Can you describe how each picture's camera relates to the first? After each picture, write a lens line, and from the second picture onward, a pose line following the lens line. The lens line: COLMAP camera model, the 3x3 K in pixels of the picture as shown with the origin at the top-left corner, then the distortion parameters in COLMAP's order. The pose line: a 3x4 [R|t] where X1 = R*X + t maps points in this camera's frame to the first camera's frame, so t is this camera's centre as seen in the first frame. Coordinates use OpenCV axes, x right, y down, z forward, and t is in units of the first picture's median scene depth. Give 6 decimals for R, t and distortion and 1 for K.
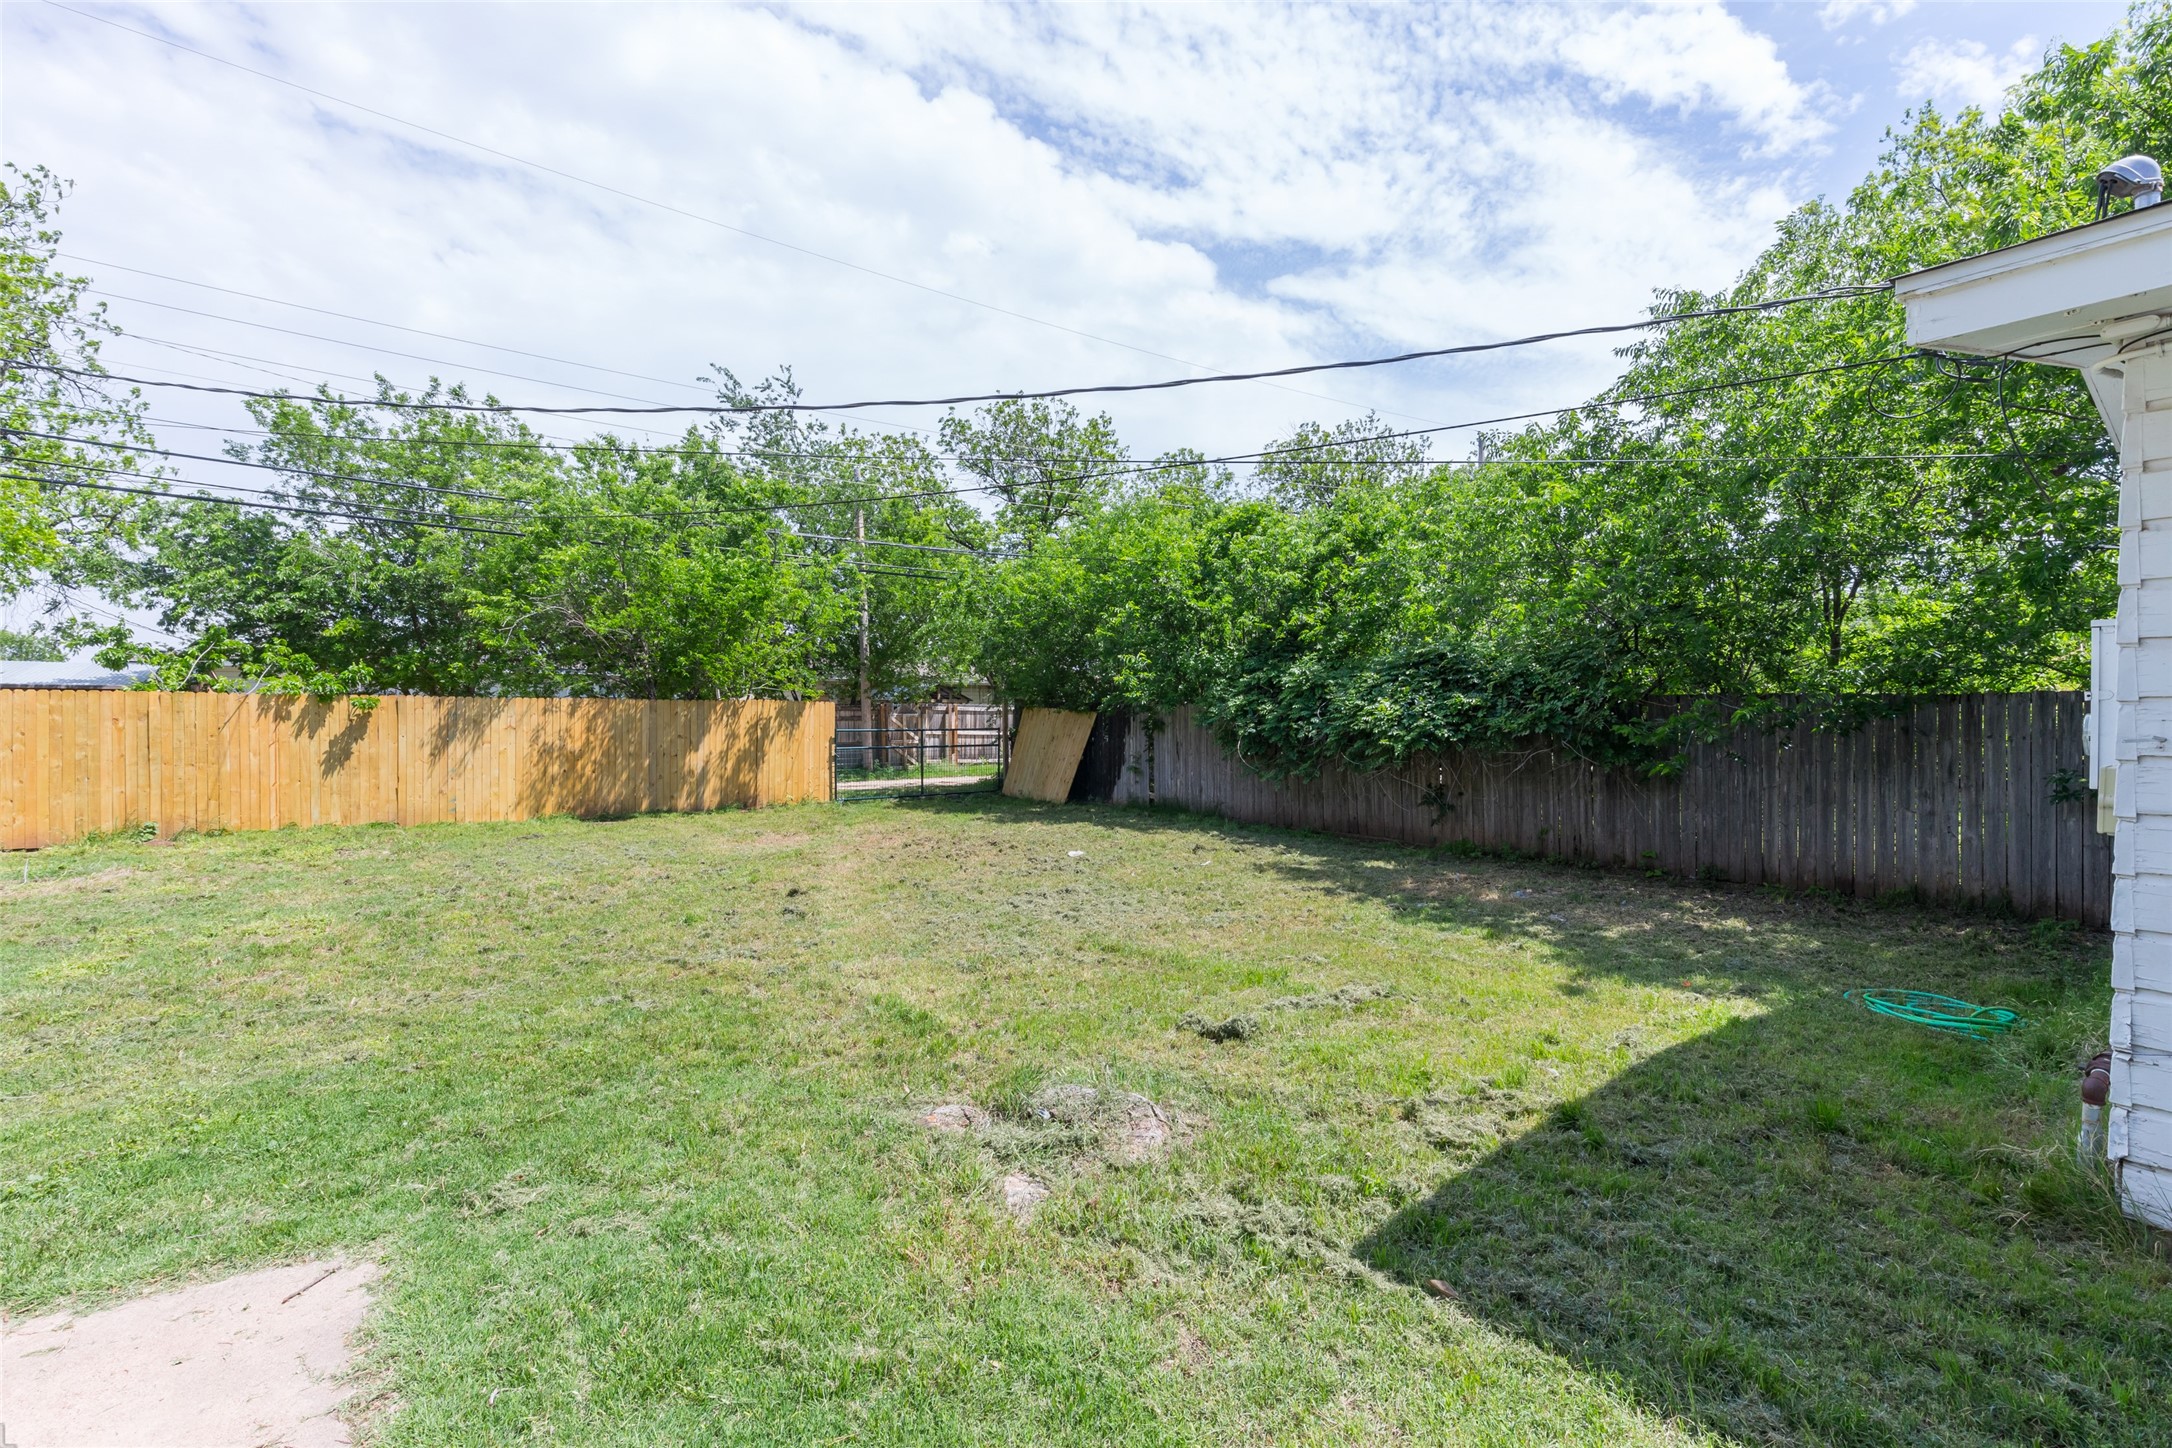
lens RADIAL K [[976.8, 0, 1117.0], [0, 976.8, 714.3], [0, 0, 1]] dist [0.000111, -0.000126]
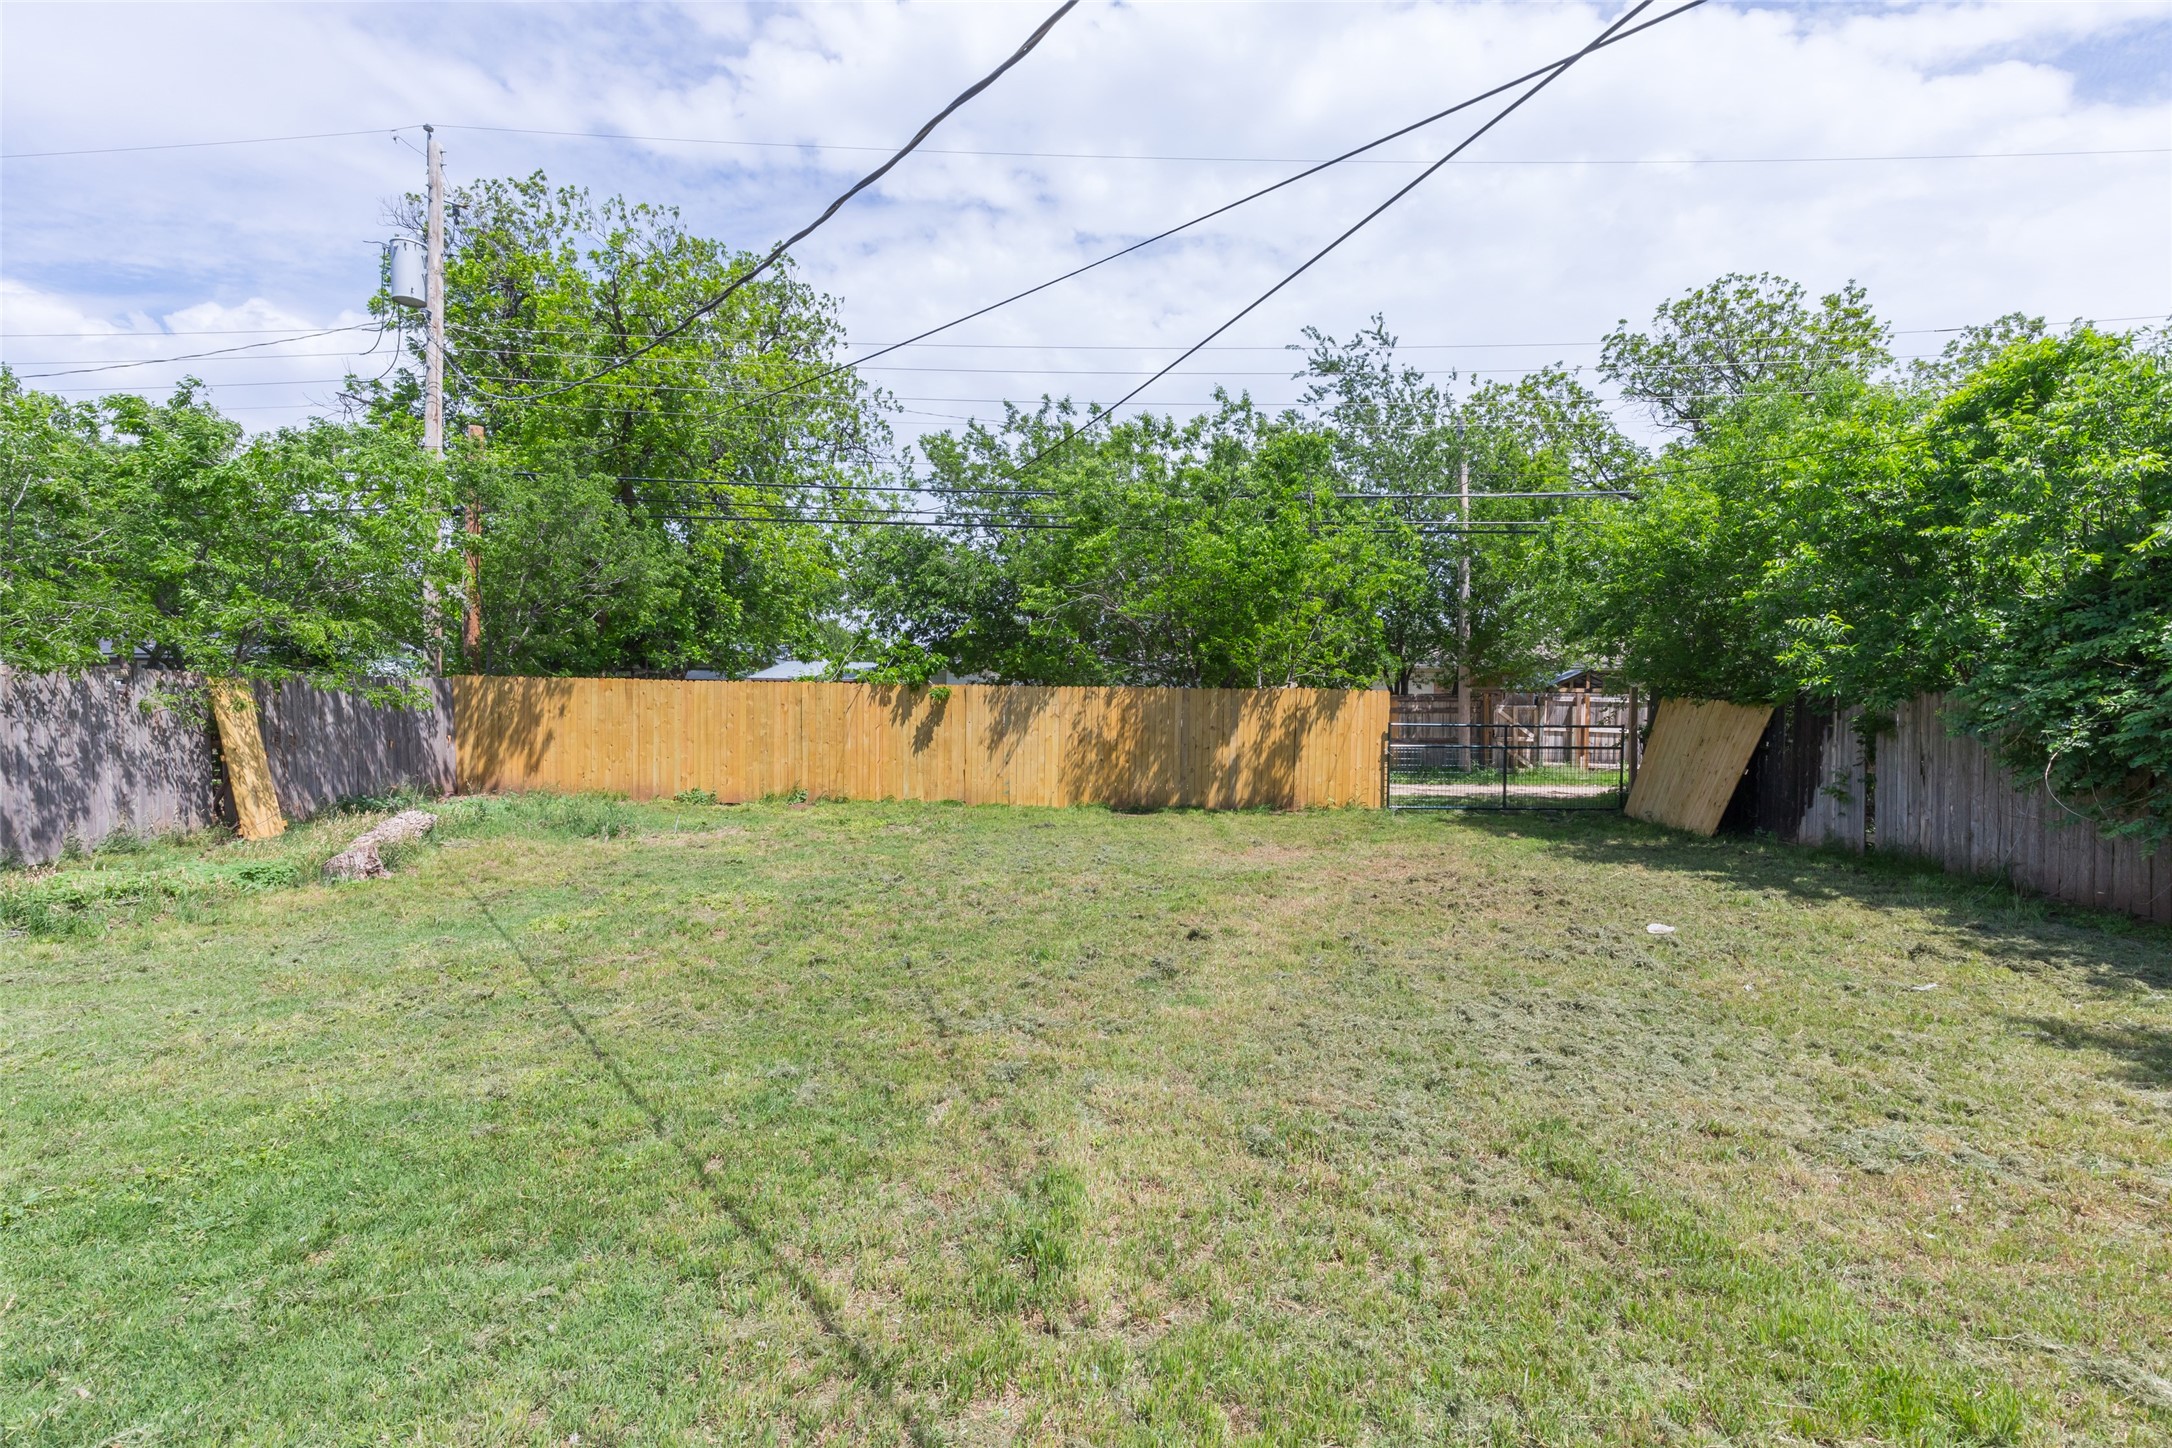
lens RADIAL K [[983.8, 0, 1085.4], [0, 983.8, 717.4], [0, 0, 1]] dist [0.000837, -0.000236]
pose [[0.764815, 0.015864, -0.644055, 0.057933], [-0.006048, 0.999830, 0.017446, -0.002215], [0.644222, -0.009448, 0.764781, 0.196752]]
